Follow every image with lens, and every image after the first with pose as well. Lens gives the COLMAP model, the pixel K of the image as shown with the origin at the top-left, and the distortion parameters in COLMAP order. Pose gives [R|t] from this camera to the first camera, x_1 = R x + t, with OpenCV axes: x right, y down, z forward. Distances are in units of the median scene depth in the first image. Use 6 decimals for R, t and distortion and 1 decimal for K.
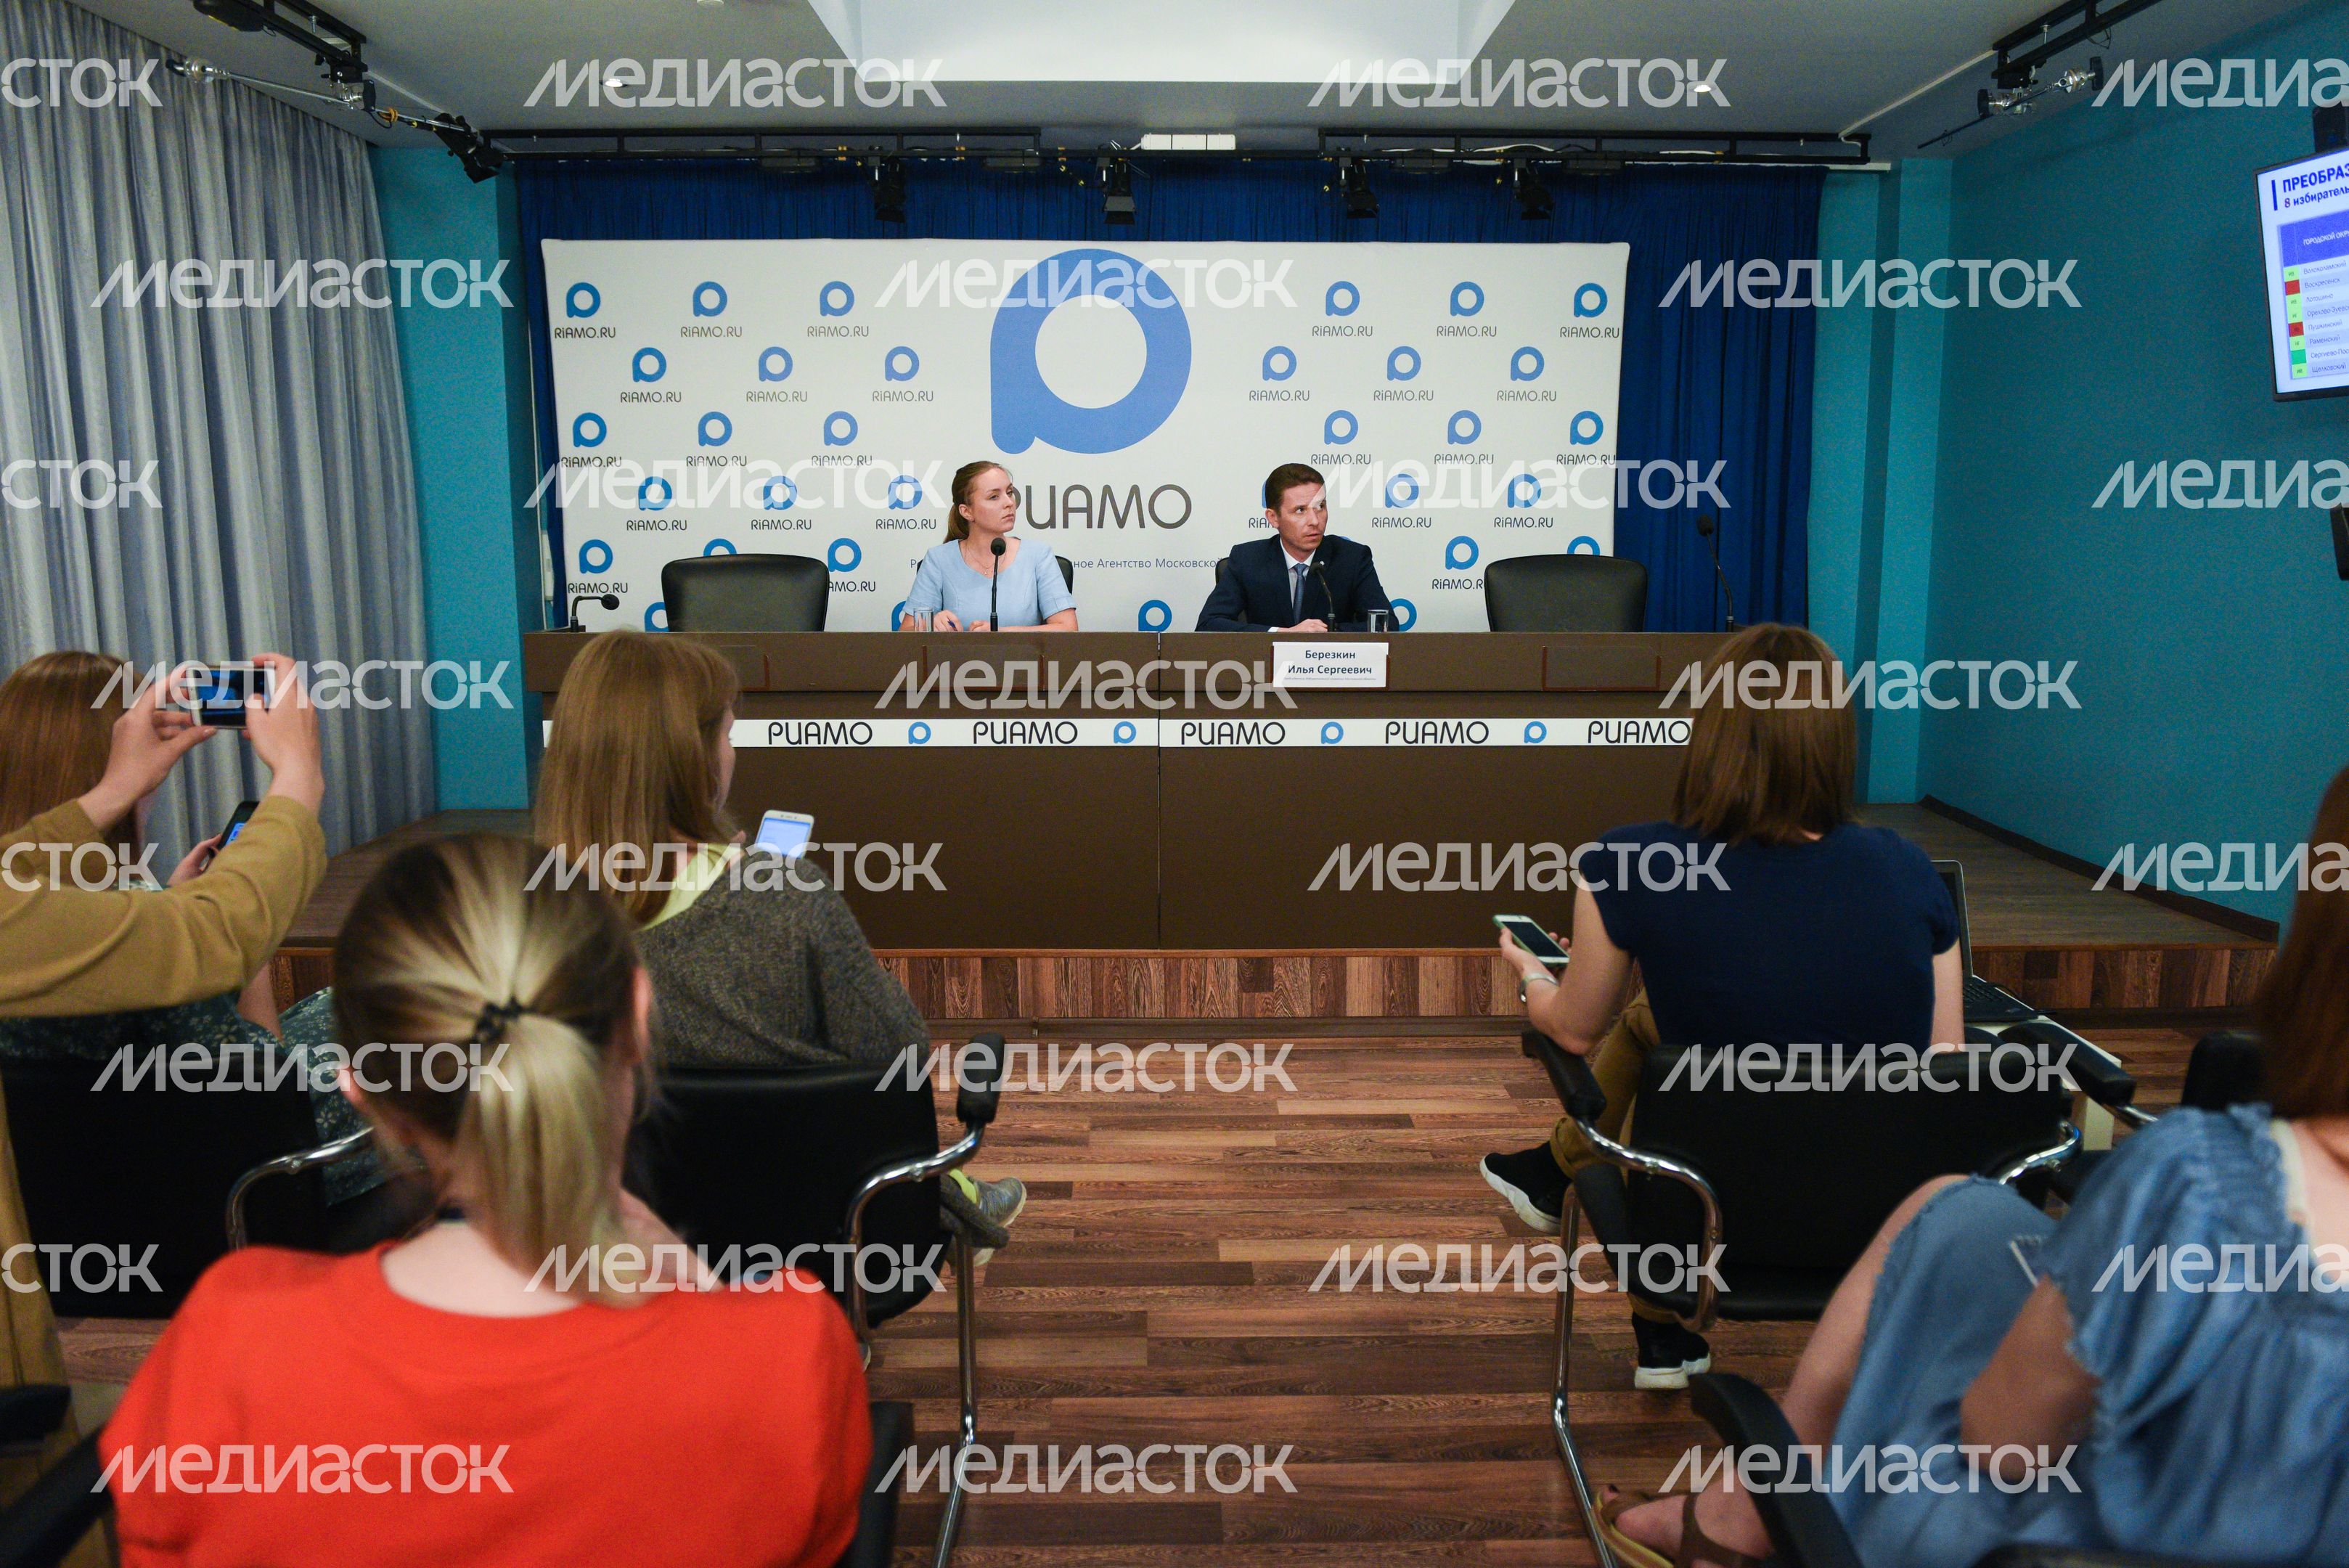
lens RADIAL K [[1621.0, 0, 1160.8], [0, 1621.0, 796.4], [0, 0, 1]] dist [-0.037933, -0.015977]
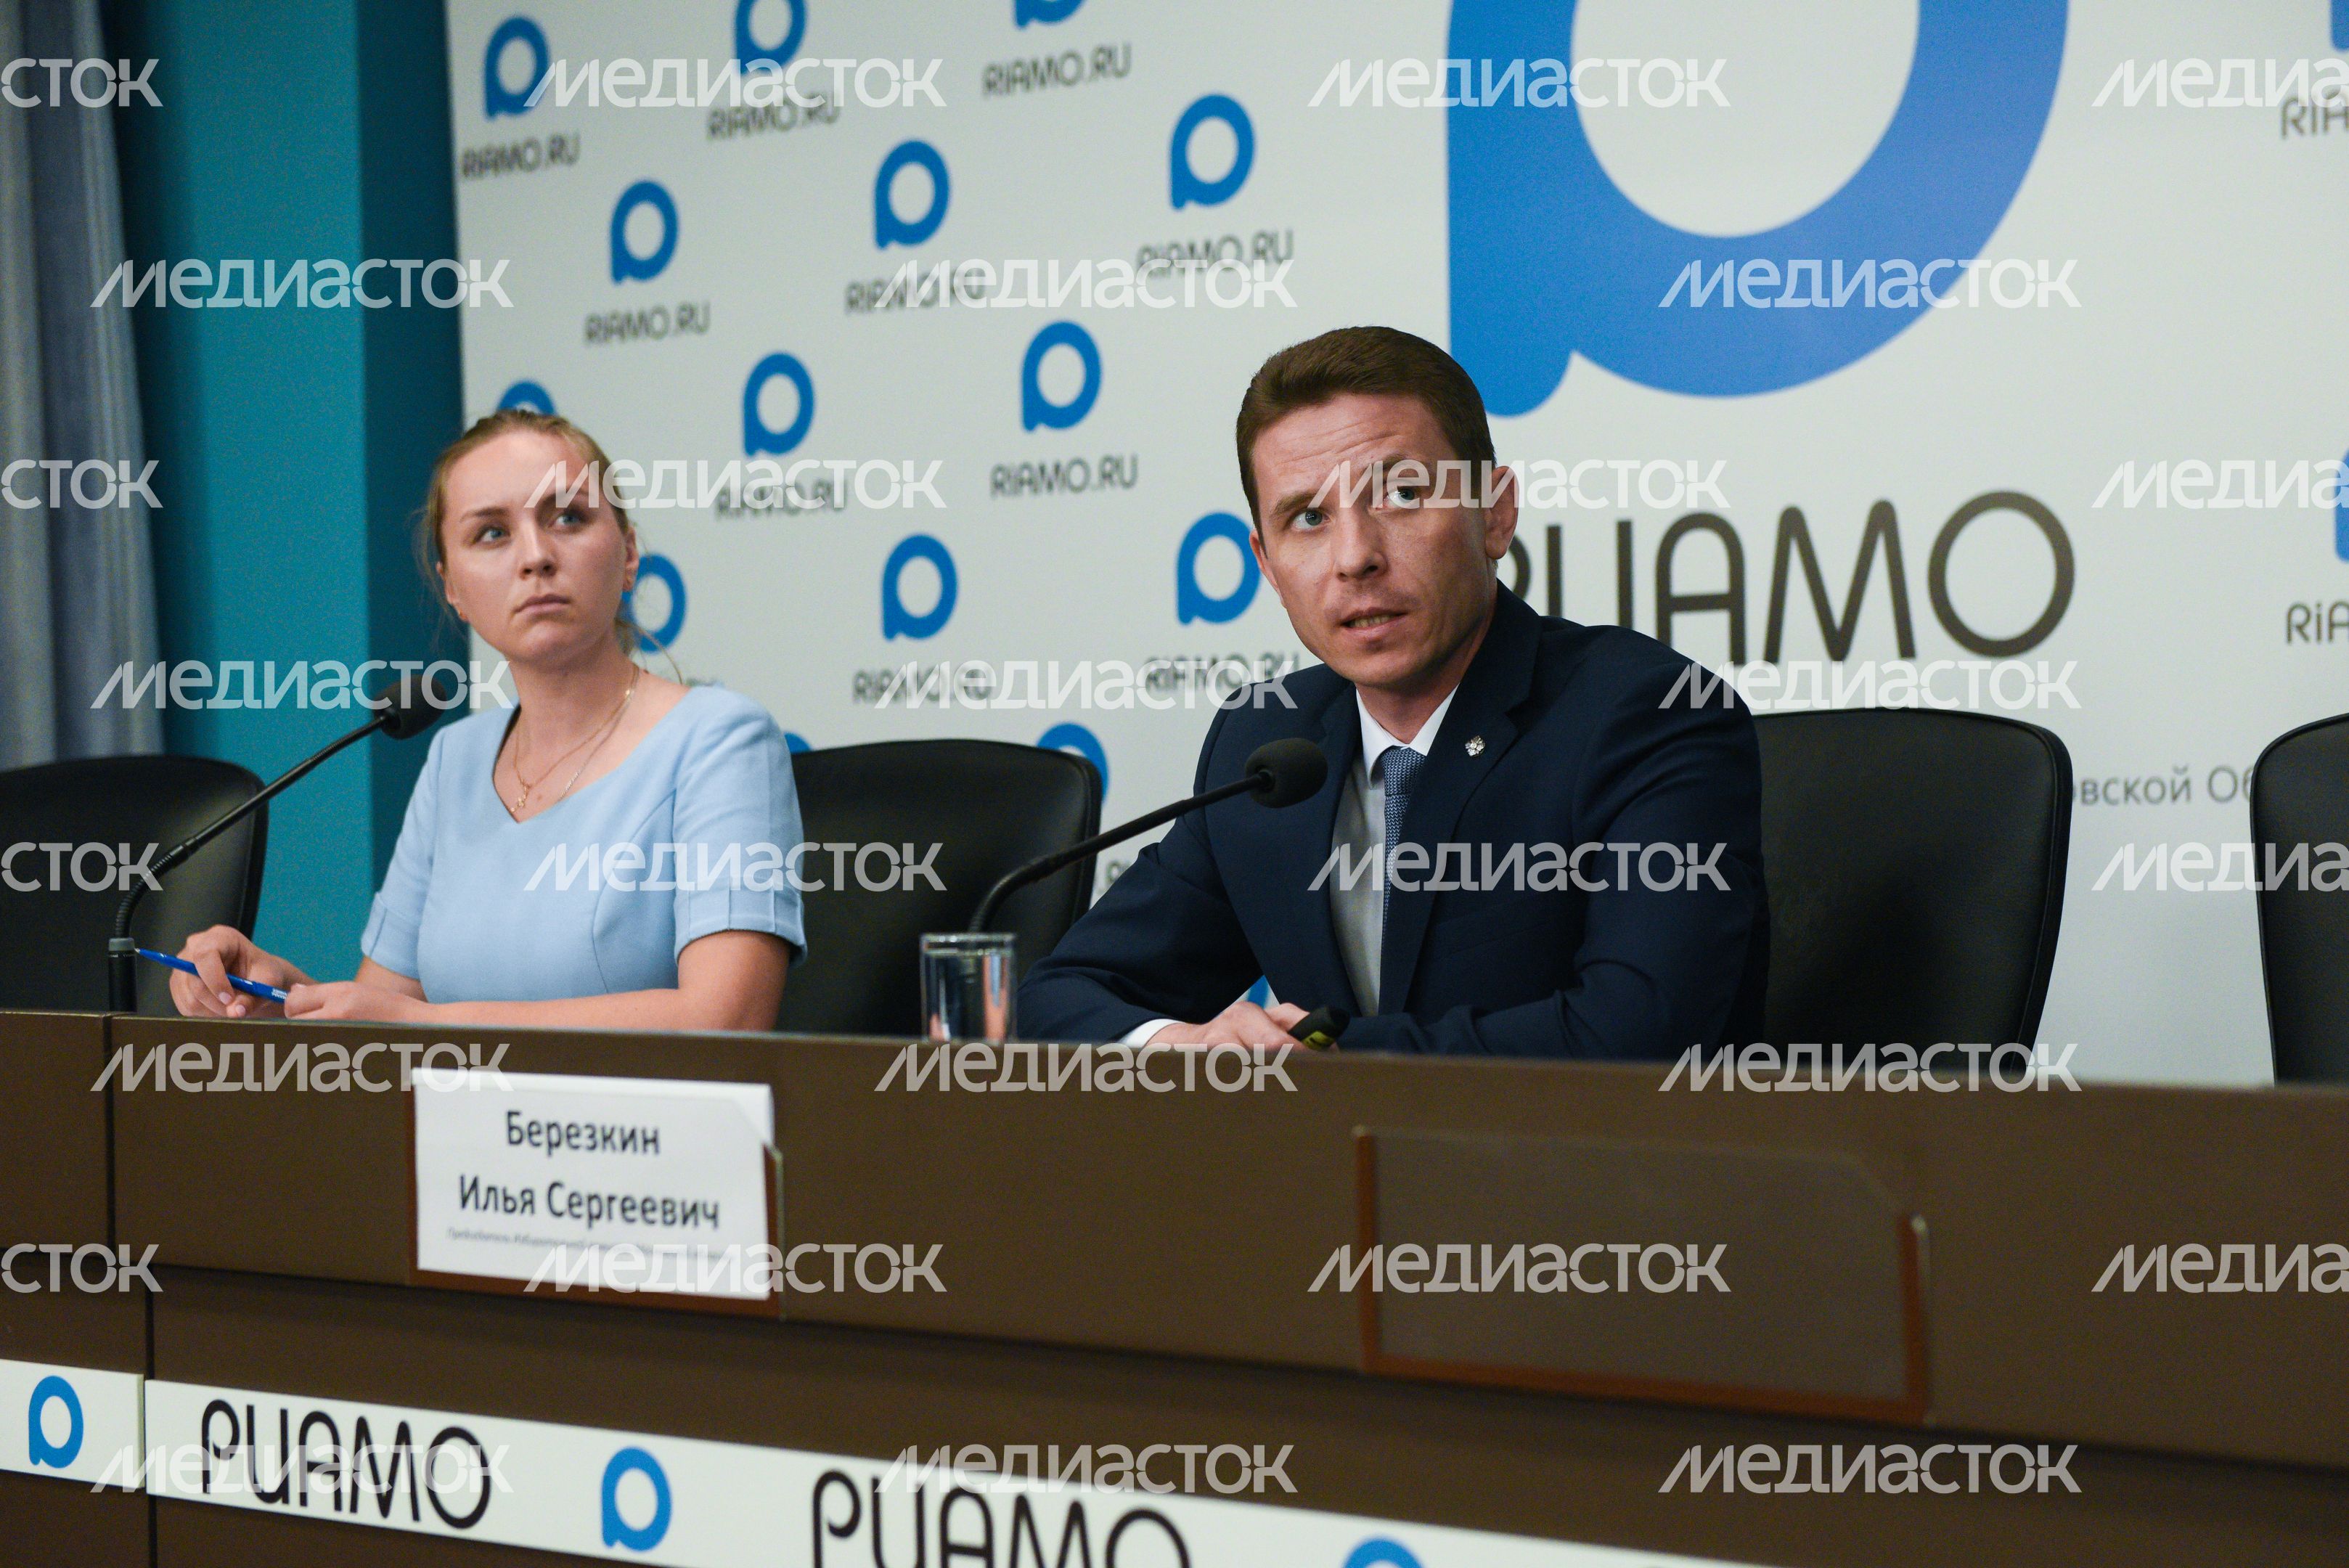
lens RADIAL K [[4315.8, 0, 1197.2], [0, 4315.8, 776.5], [0, 0, 1]] dist [0.070695, 0.000000]
pose [[0.758231, -0.016019, -0.651789, 0.401358], [-0.092112, 0.987039, -0.131413, -0.048567], [0.645447, 0.159679, 0.746928, 0.449147]]
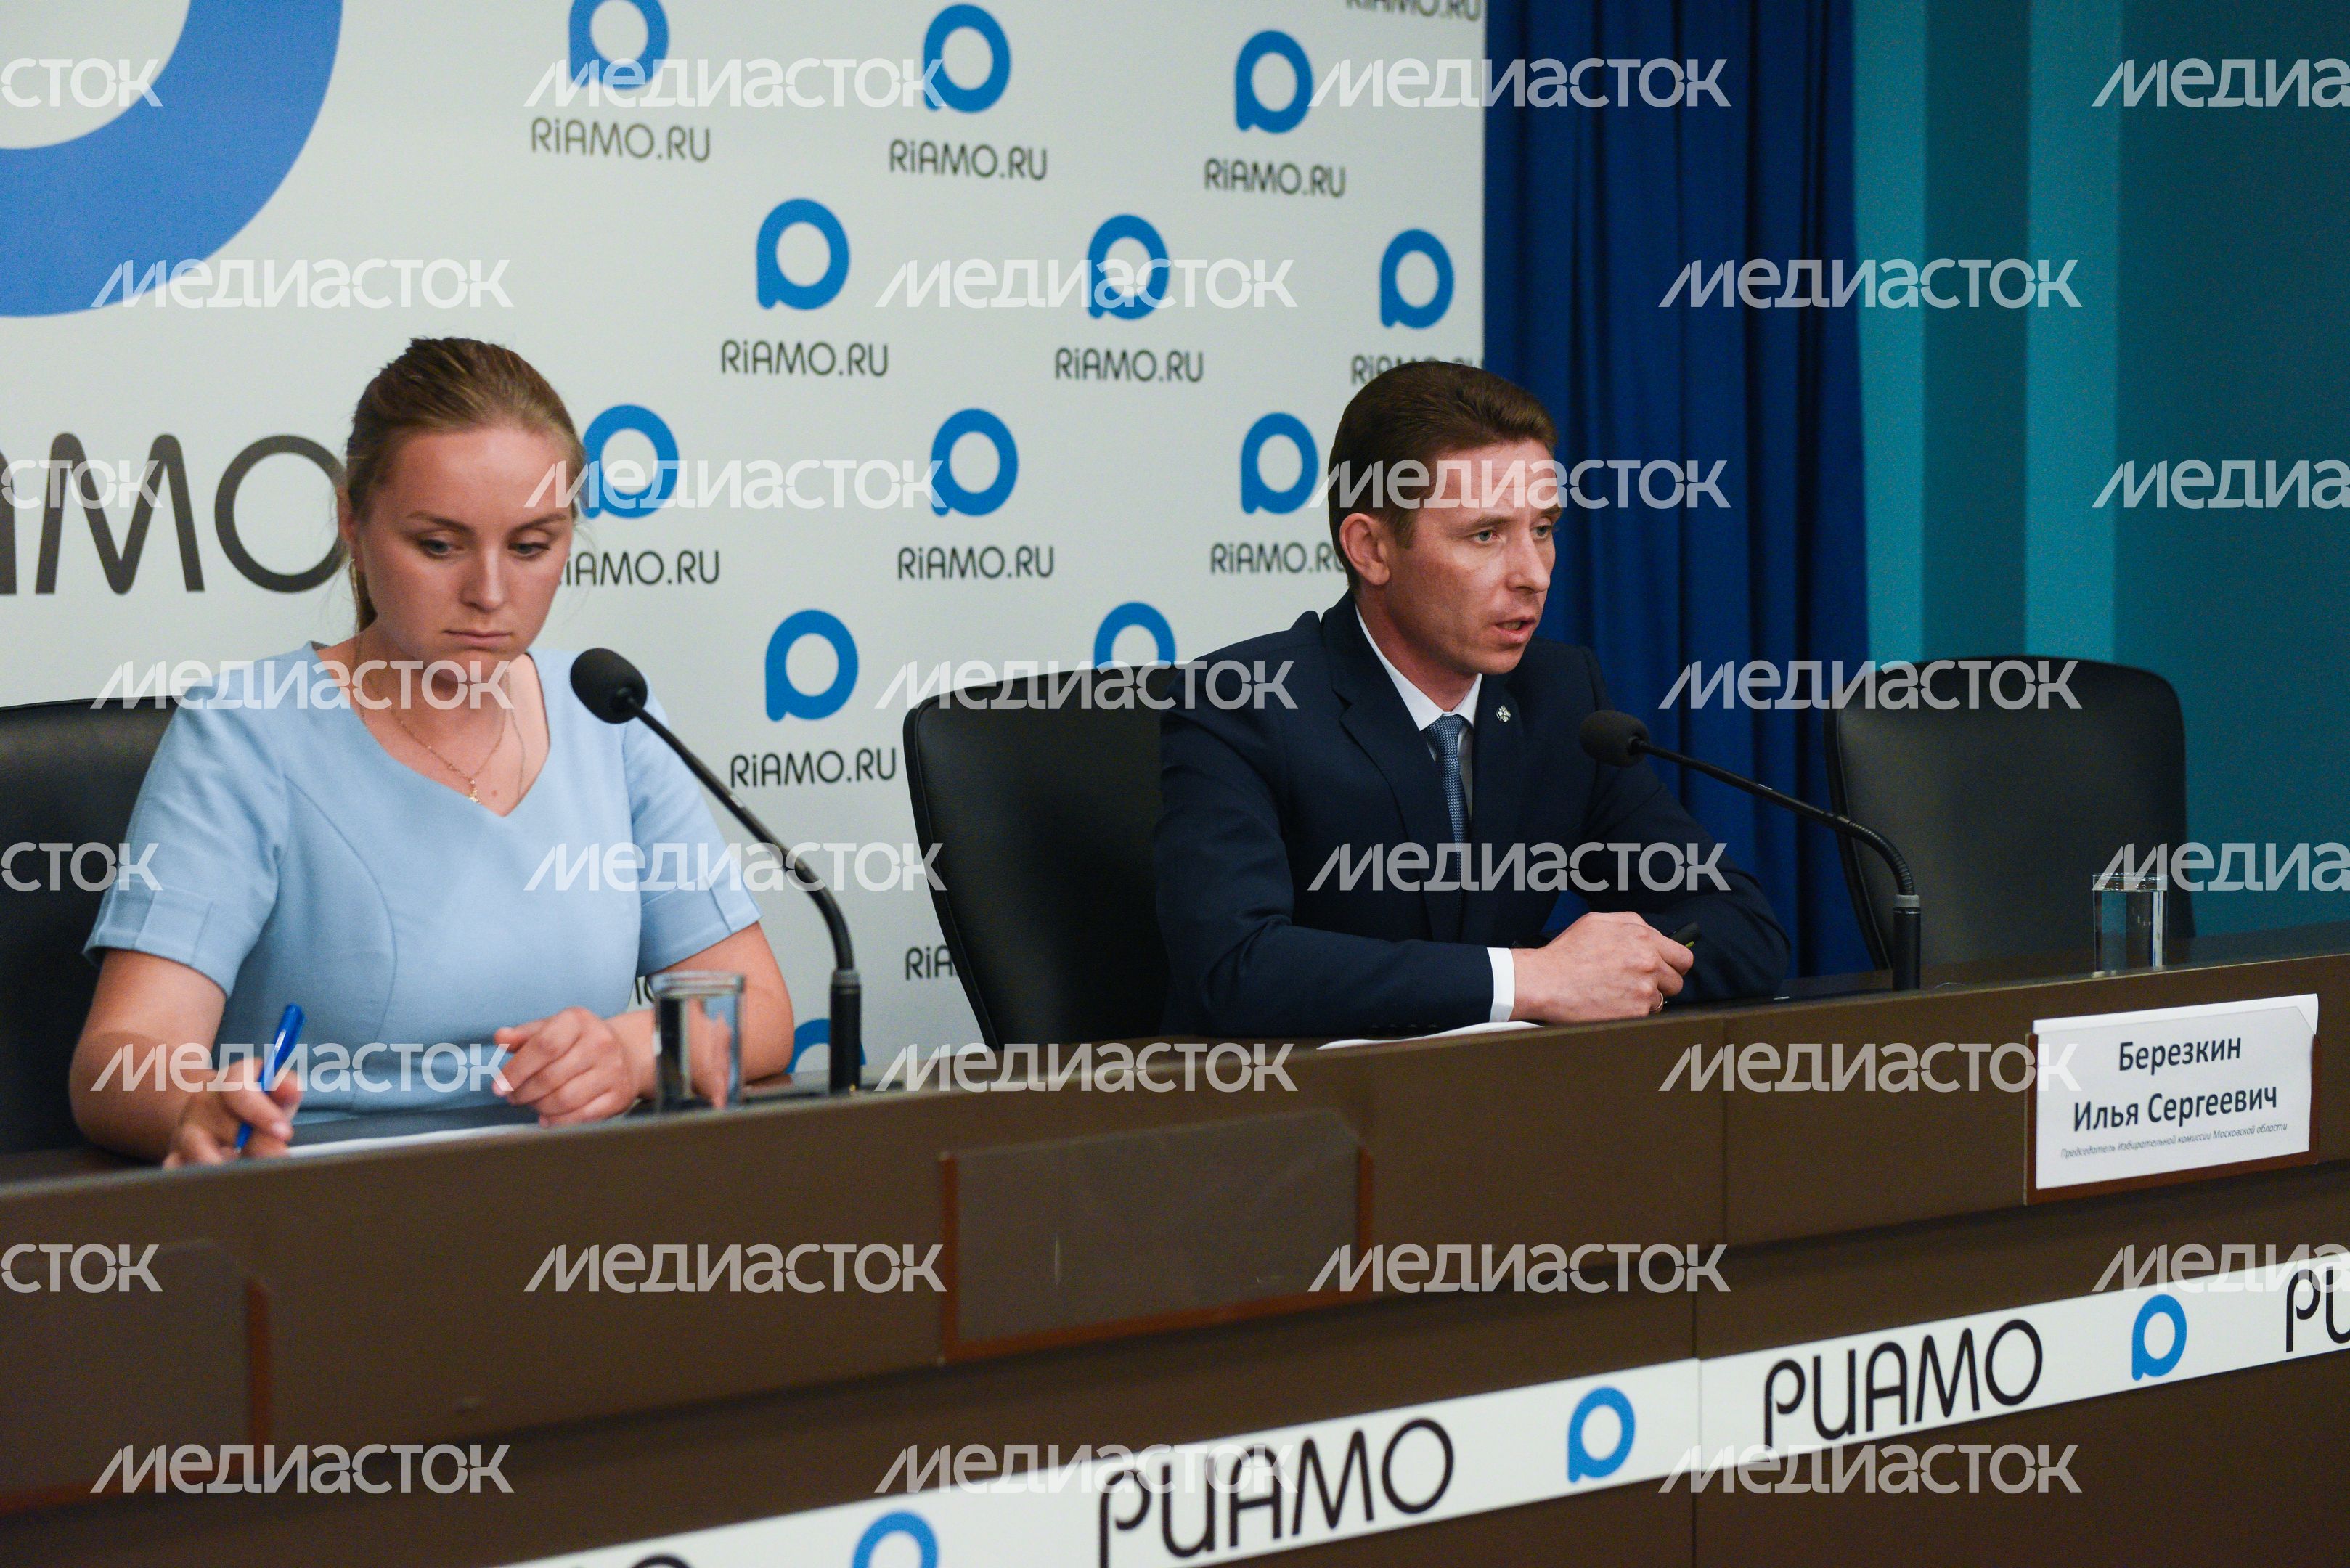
lens RADIAL K [[4086.8, 0, 1158.2], [0, 4086.8, 763.1], [0, 0, 1]] dist [0.084094, 0.000000]
pose [[0.803508, -0.036928, 0.594147, -0.327853], [0.103669, 0.991503, -0.078575, -0.072892], [-0.586197, 0.124730, 0.800509, 0.394521]]
